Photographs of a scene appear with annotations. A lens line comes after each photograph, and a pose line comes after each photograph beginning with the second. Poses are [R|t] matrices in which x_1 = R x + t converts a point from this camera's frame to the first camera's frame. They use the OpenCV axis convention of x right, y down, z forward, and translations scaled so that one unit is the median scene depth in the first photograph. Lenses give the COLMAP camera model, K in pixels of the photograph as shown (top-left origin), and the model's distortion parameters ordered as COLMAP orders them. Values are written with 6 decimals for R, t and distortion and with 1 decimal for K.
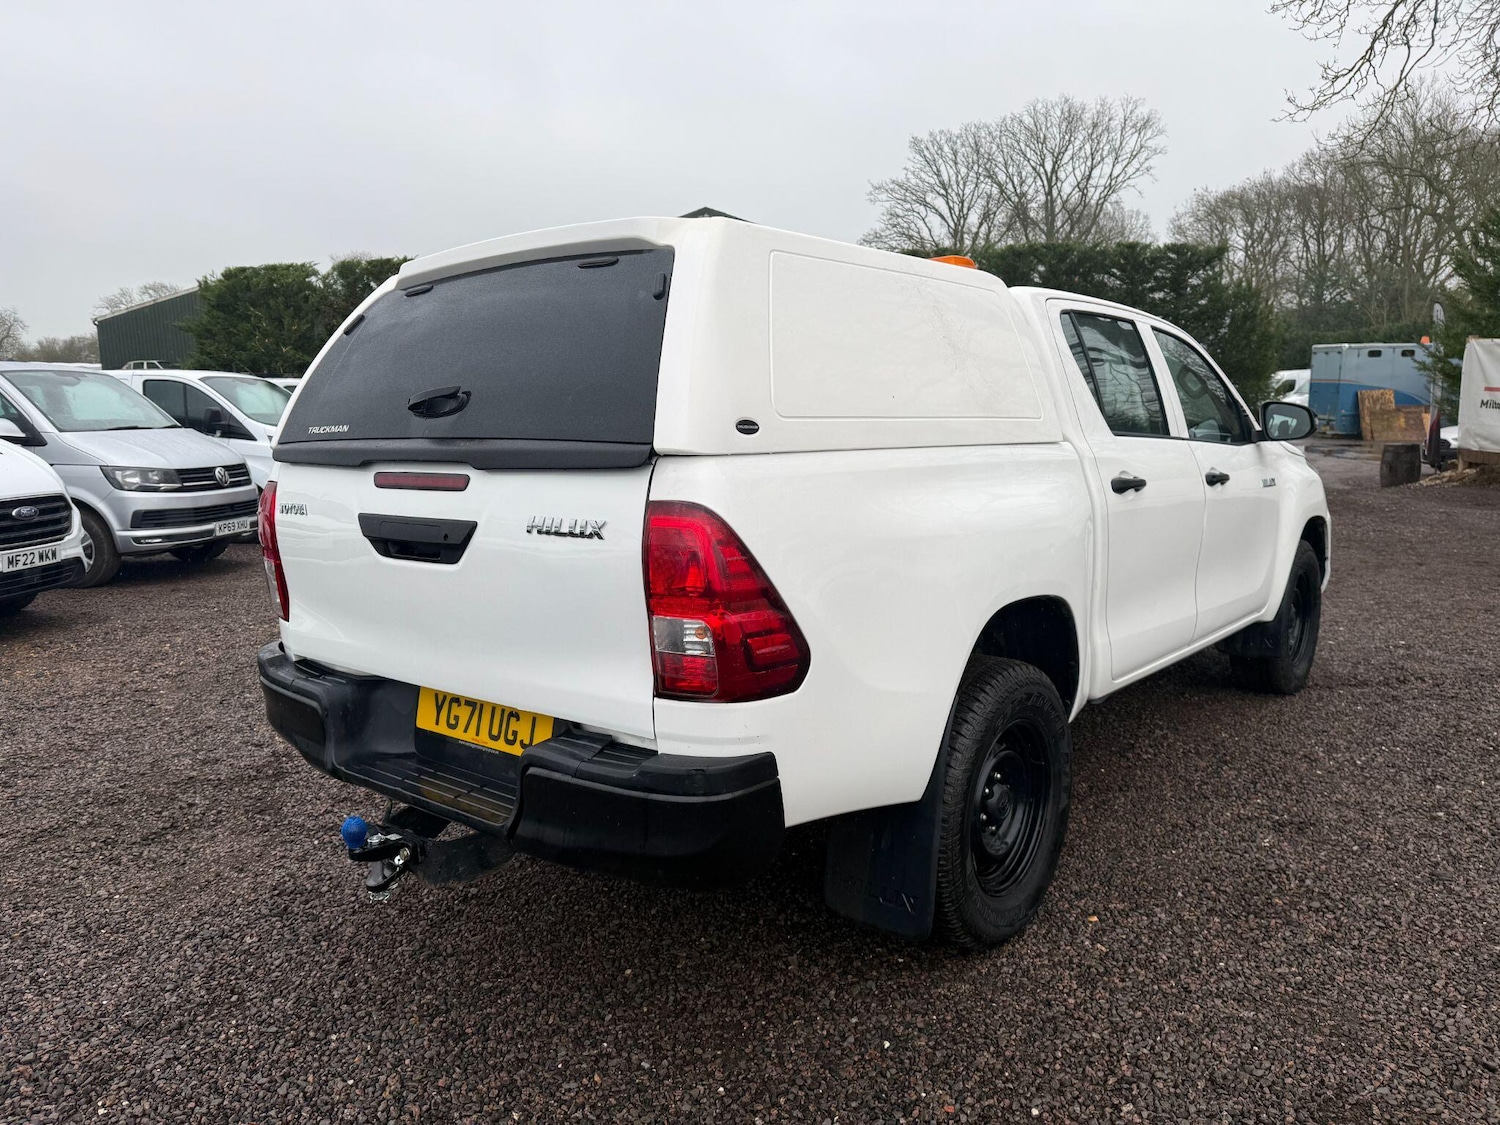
lens RADIAL K [[1067.9, 0, 761.5], [0, 1067.9, 563.0], [0, 0, 1]] dist [0.033618, -0.036592]
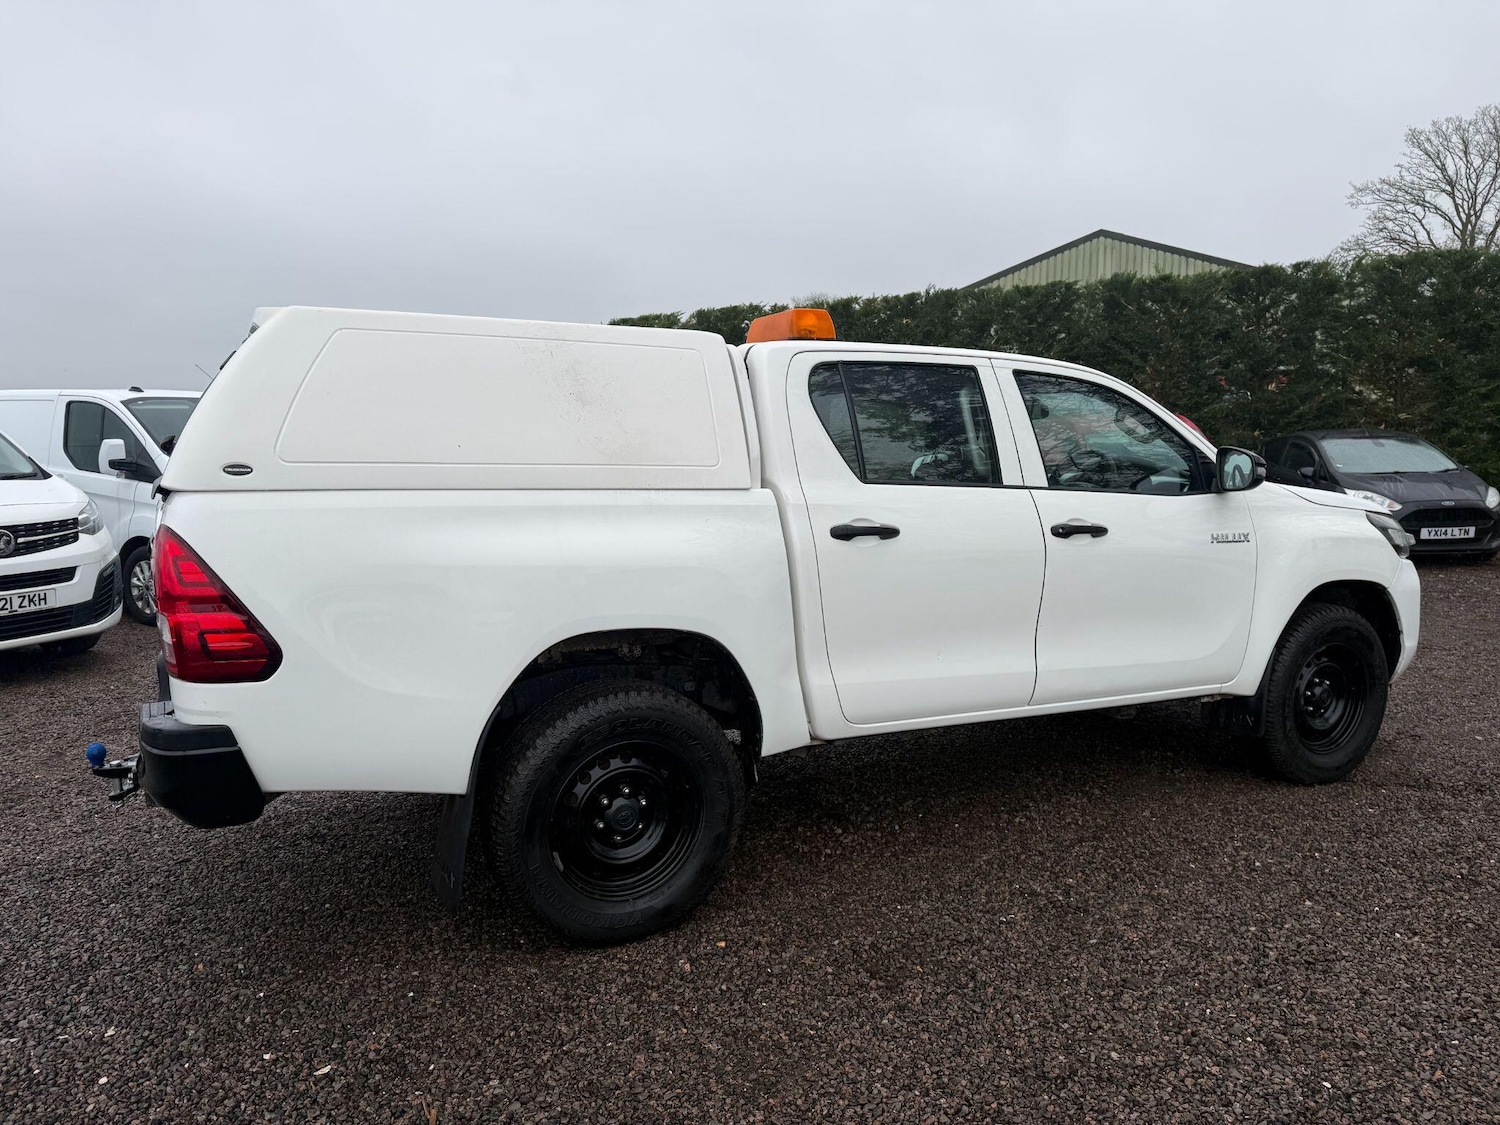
lens RADIAL K [[1067.9, 0, 756.4], [0, 1067.9, 563.0], [0, 0, 1]] dist [0.033618, -0.036592]
pose [[0.912763, 0.055933, -0.404642, 0.789781], [-0.065993, 0.997760, -0.010944, -0.031350], [0.403123, 0.036693, 0.914410, 0.051234]]
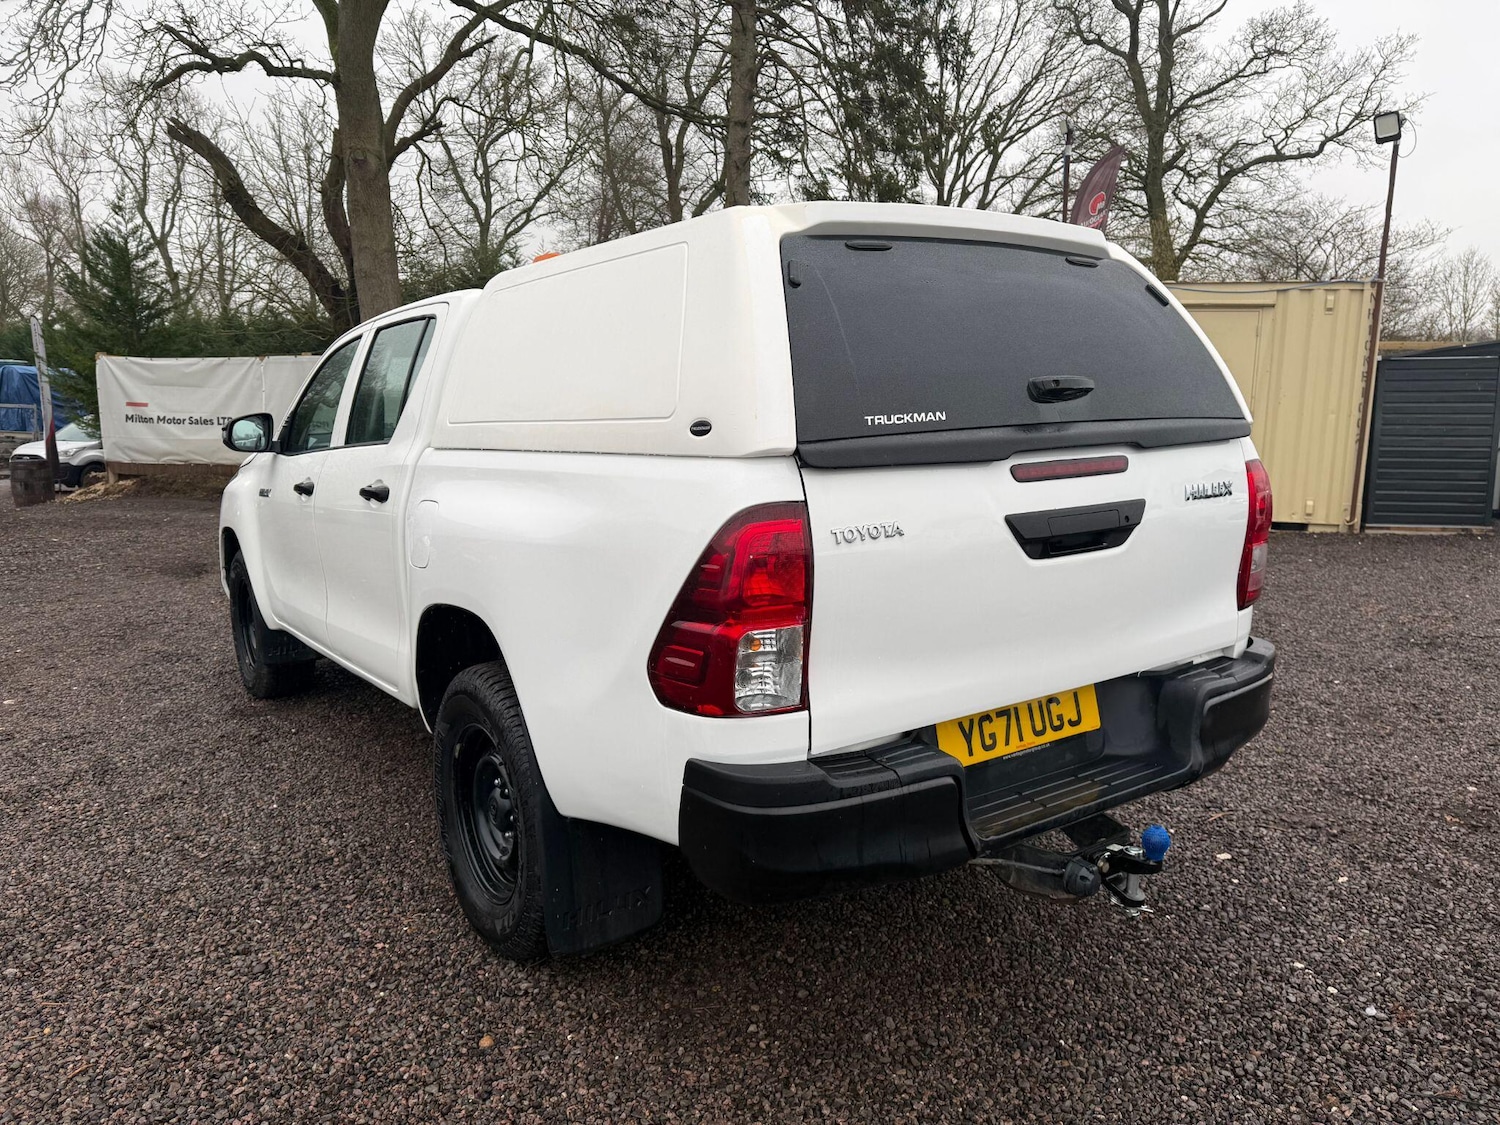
lens RADIAL K [[1067.9, 0, 745.7], [0, 1067.9, 550.8], [0, 0, 1]] dist [0.033618, -0.036592]
pose [[0.265900, -0.115930, 0.957004, -1.107376], [0.145295, 0.986221, 0.079100, -0.103257], [-0.952988, 0.118015, 0.279080, 0.868047]]
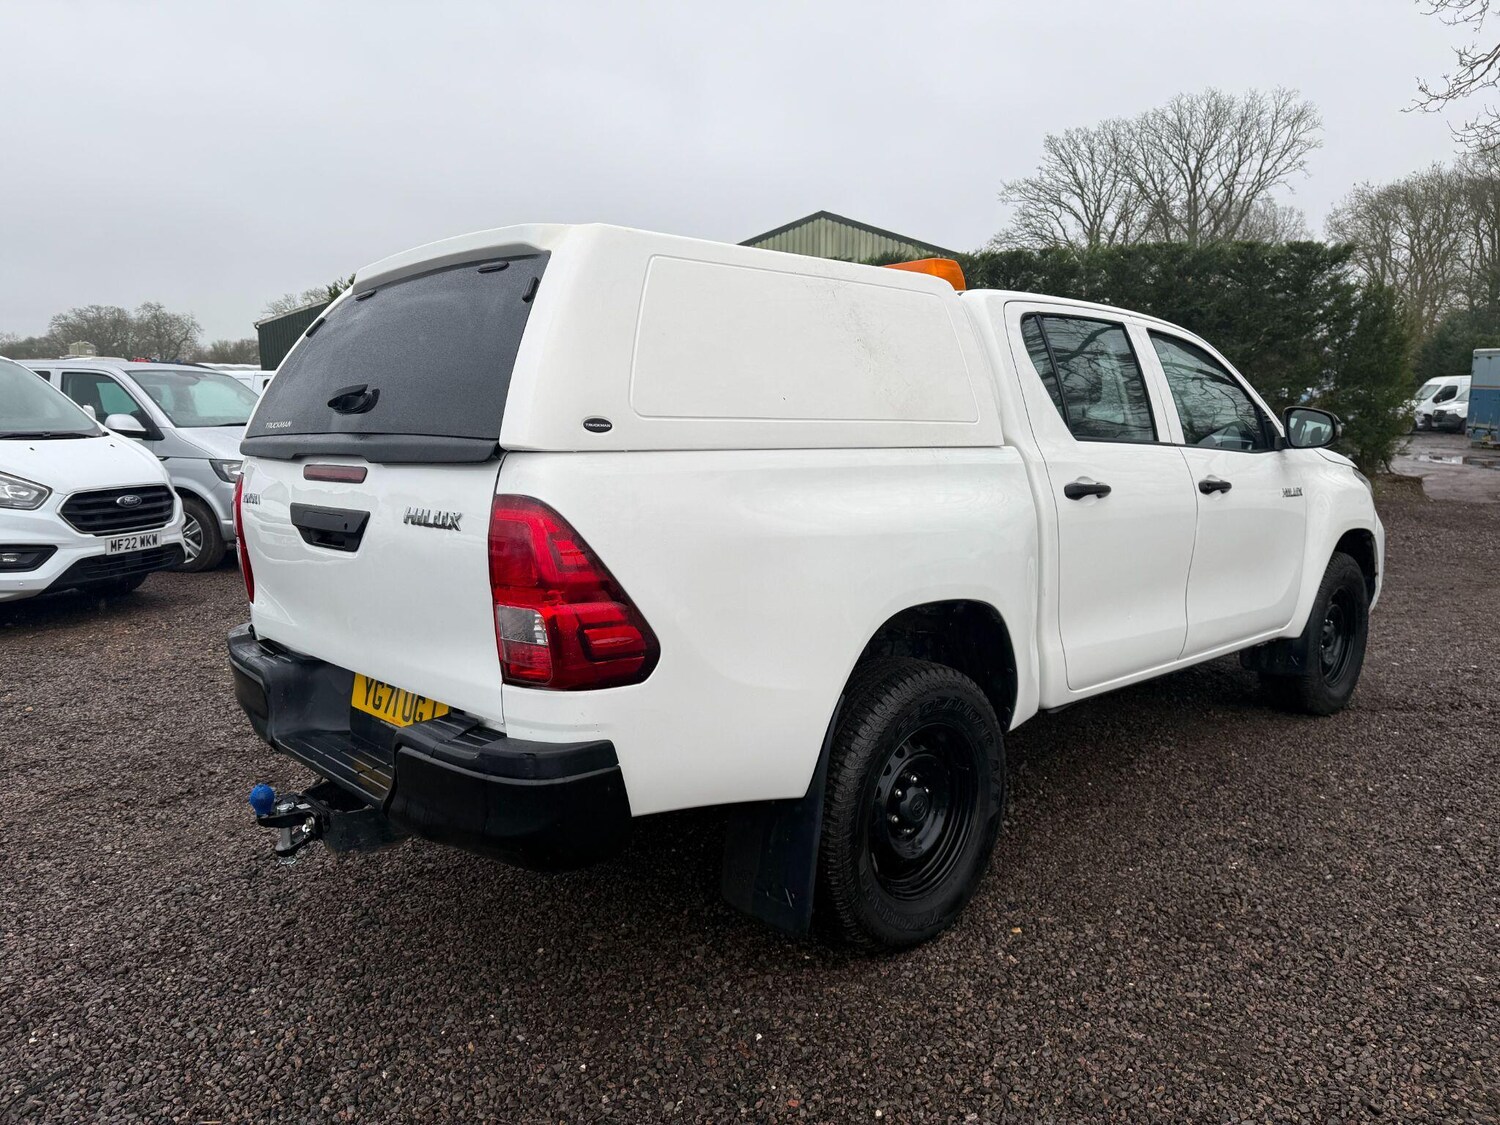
lens RADIAL K [[1067.9, 0, 759.7], [0, 1067.9, 560.7], [0, 0, 1]] dist [0.033618, -0.036592]
pose [[0.992484, 0.025278, -0.119734, 0.196729], [-0.025862, 0.999660, -0.003319, 0.002324], [0.119610, 0.006391, 0.992800, -0.006695]]
